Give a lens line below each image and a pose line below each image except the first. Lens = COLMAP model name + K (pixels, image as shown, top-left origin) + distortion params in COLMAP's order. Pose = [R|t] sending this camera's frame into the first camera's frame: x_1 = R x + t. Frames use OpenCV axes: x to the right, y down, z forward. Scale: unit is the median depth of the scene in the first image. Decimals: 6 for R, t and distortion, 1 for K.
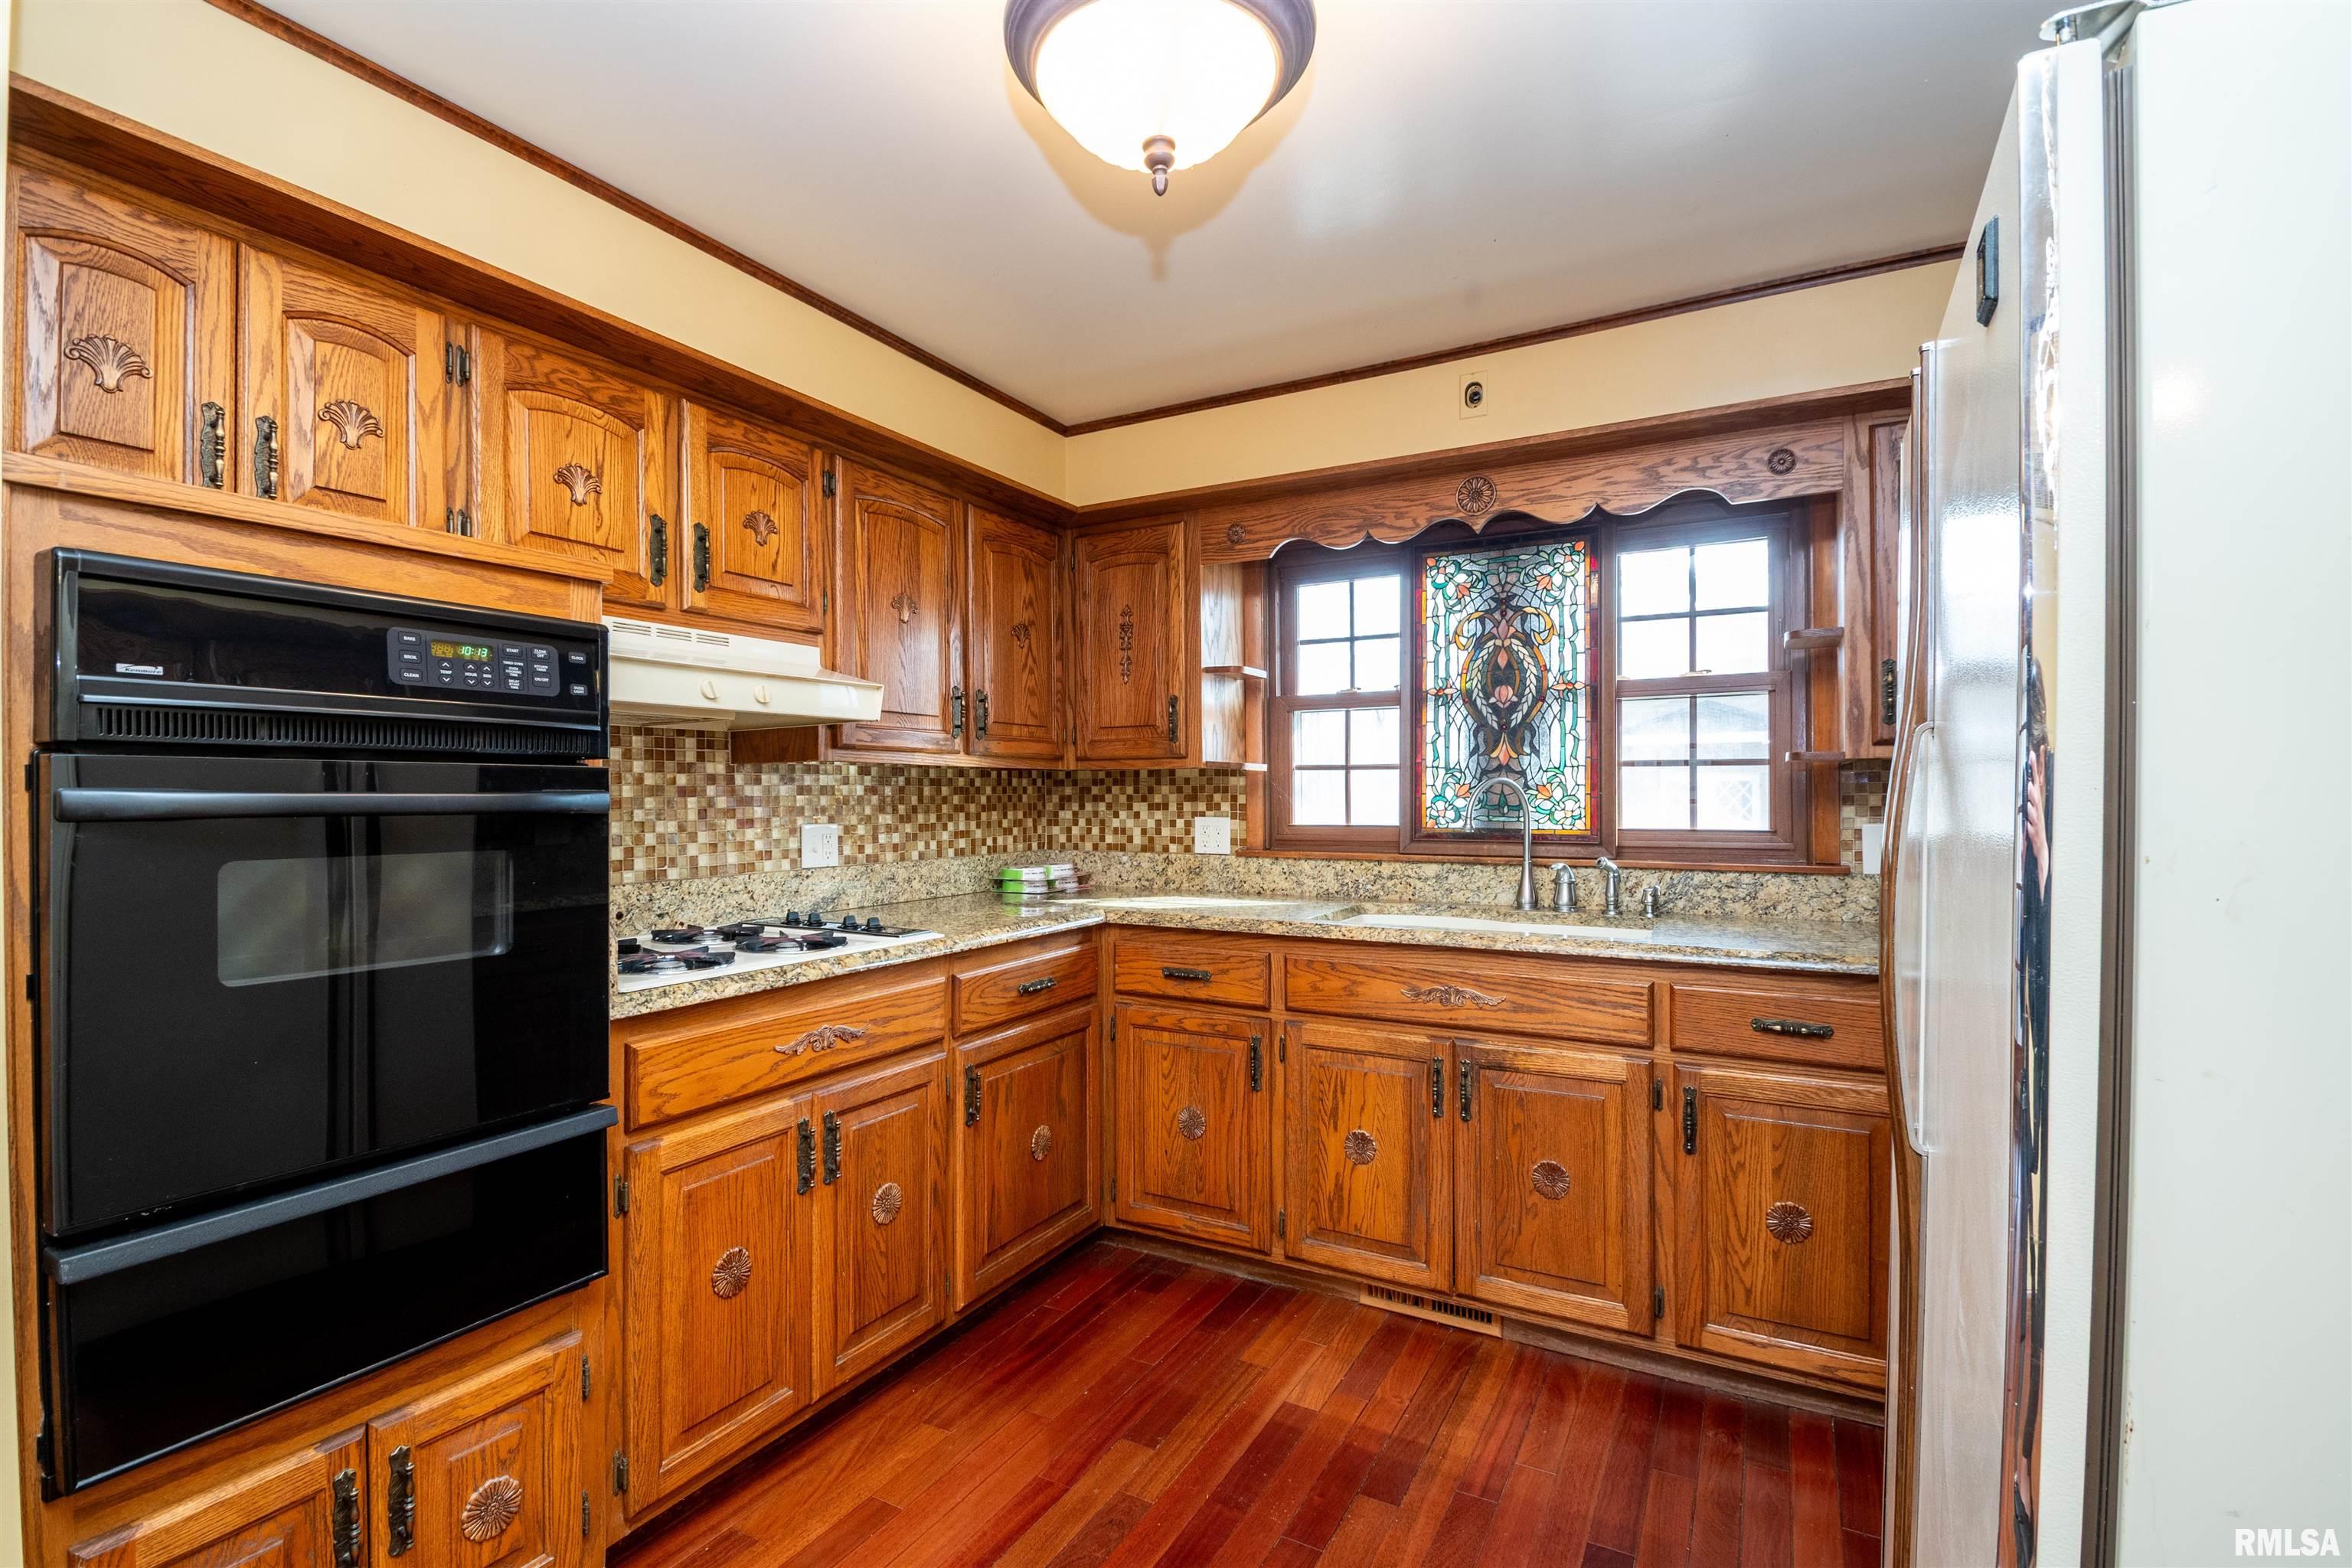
lens RADIAL K [[1044.6, 0, 1177.0], [0, 1044.6, 798.8], [0, 0, 1]] dist [-0.001446, -0.000572]
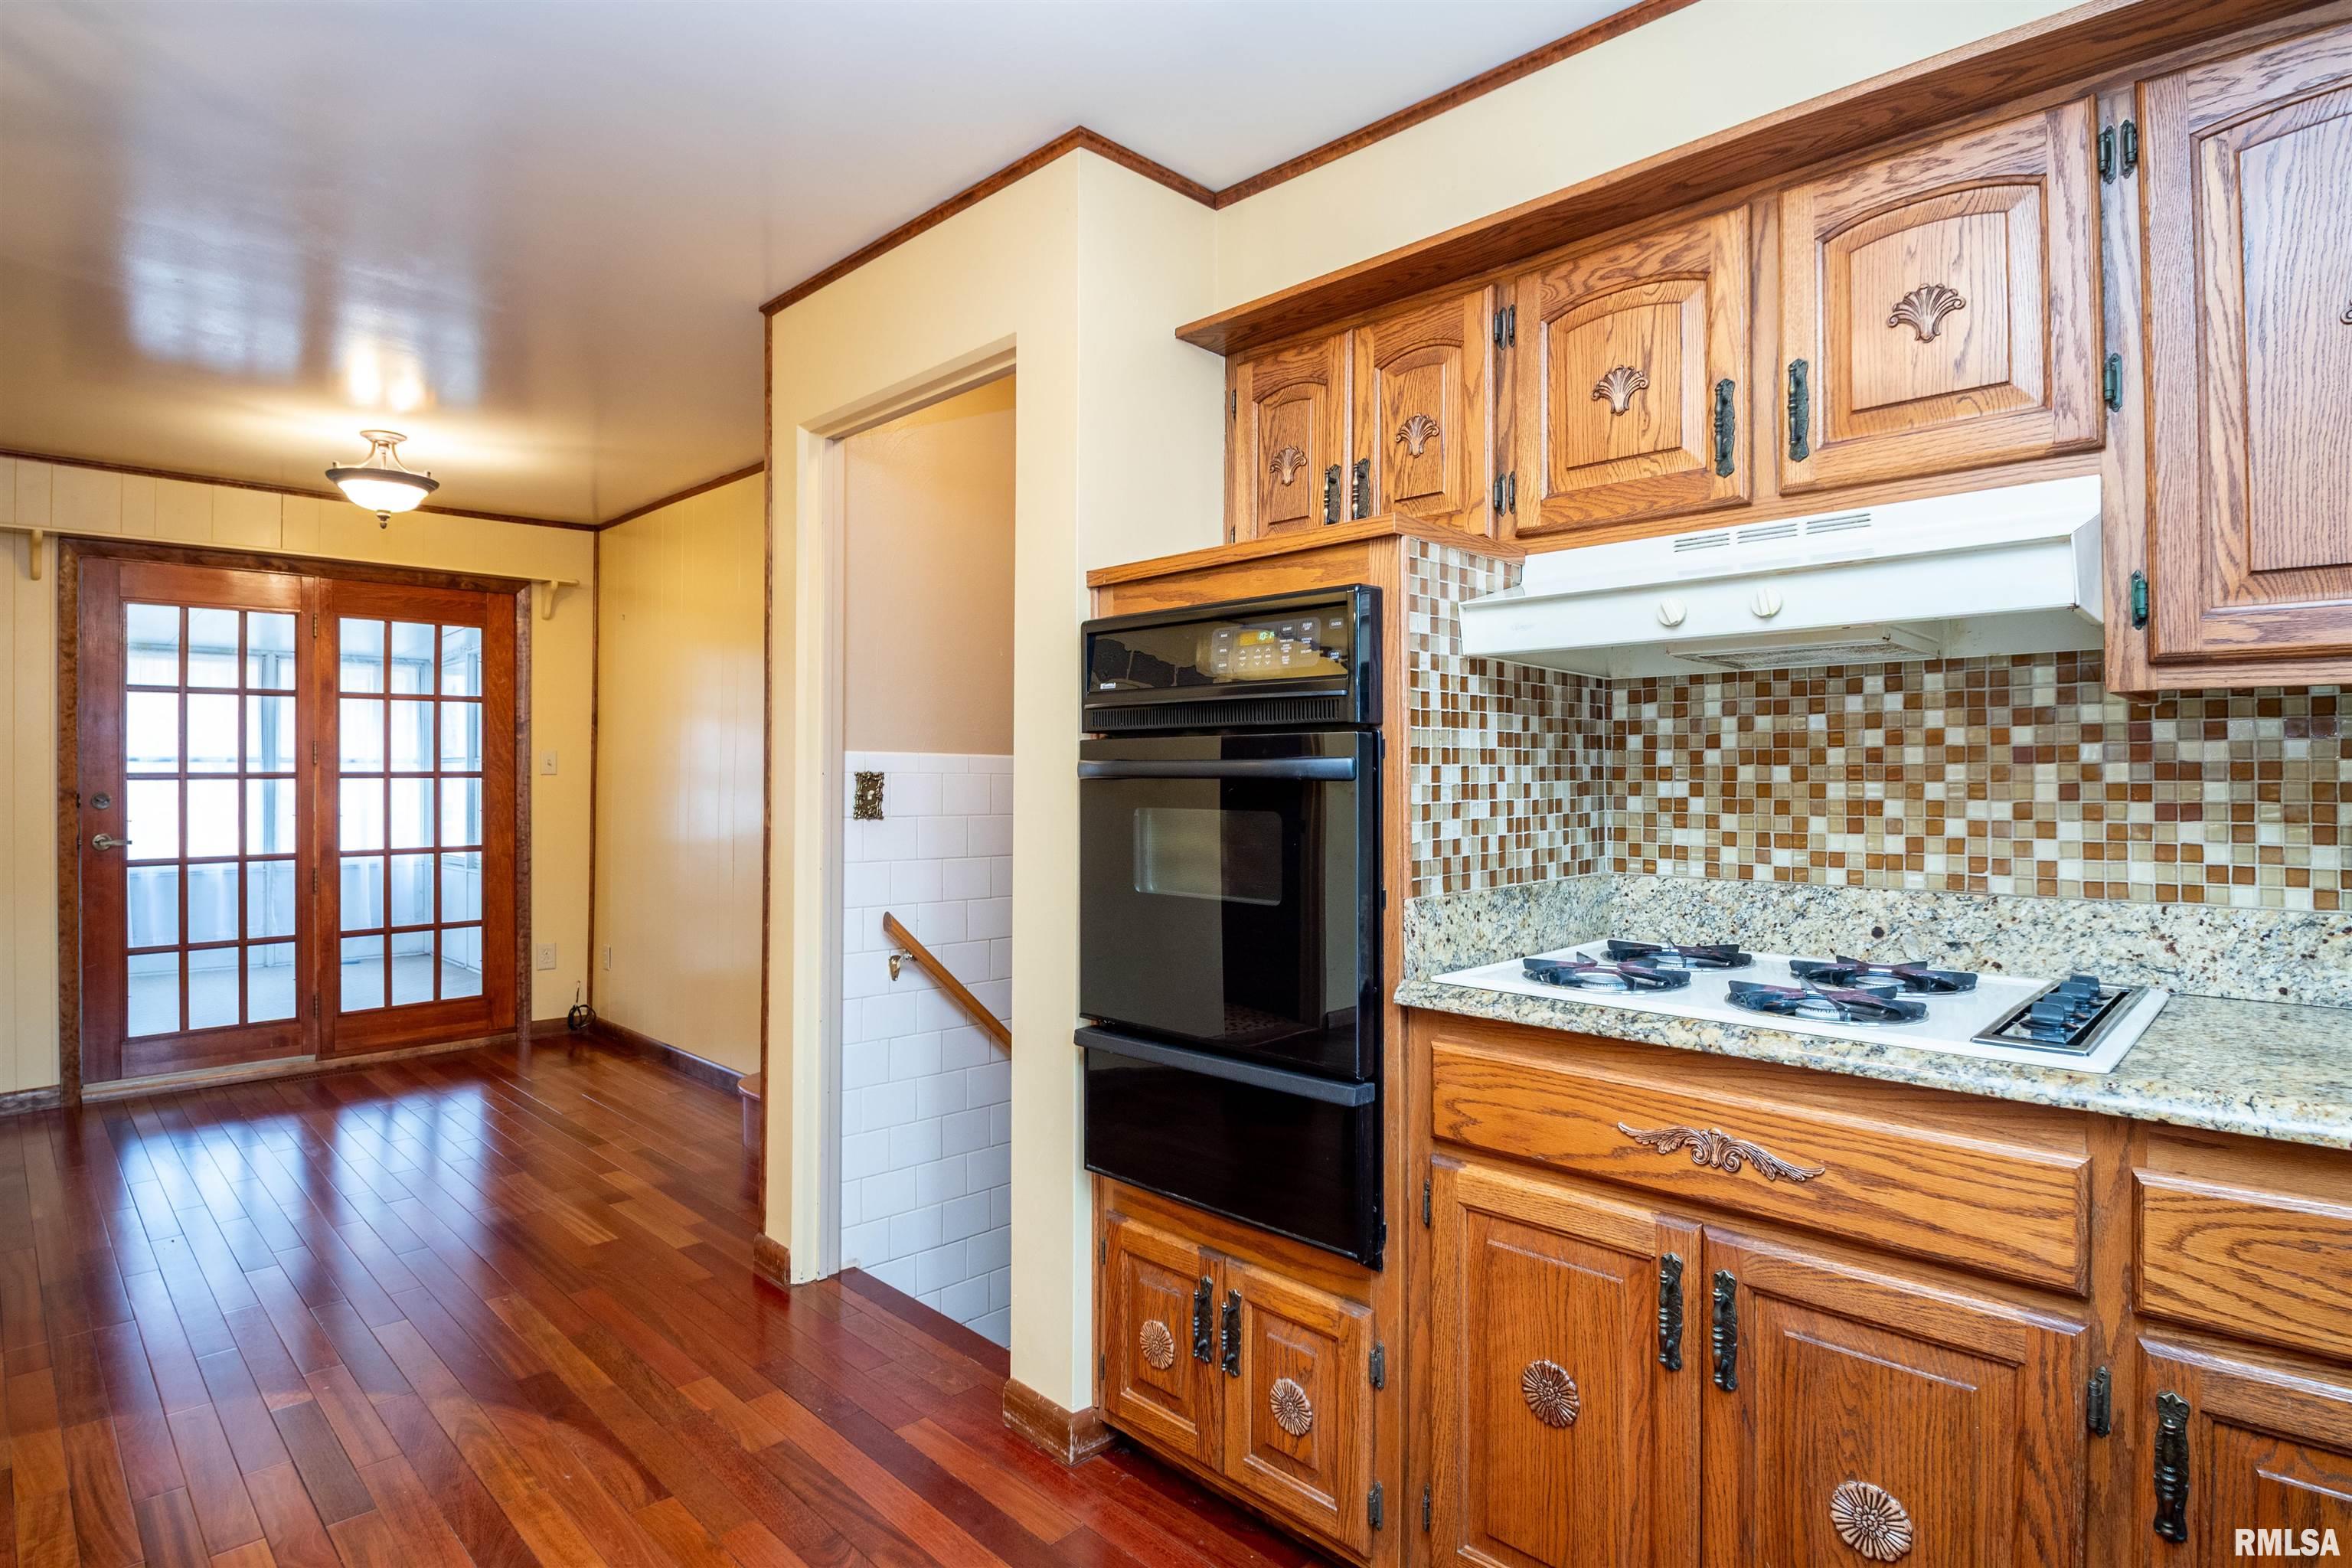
lens RADIAL K [[1225.0, 0, 1167.8], [0, 1225.0, 765.1], [0, 0, 1]] dist [-0.002063, -0.000333]
pose [[-0.265456, -0.006283, -0.964102, 0.376243], [-0.003048, 0.999979, -0.005678, 0.005061], [0.964118, 0.001431, -0.265470, 0.733635]]
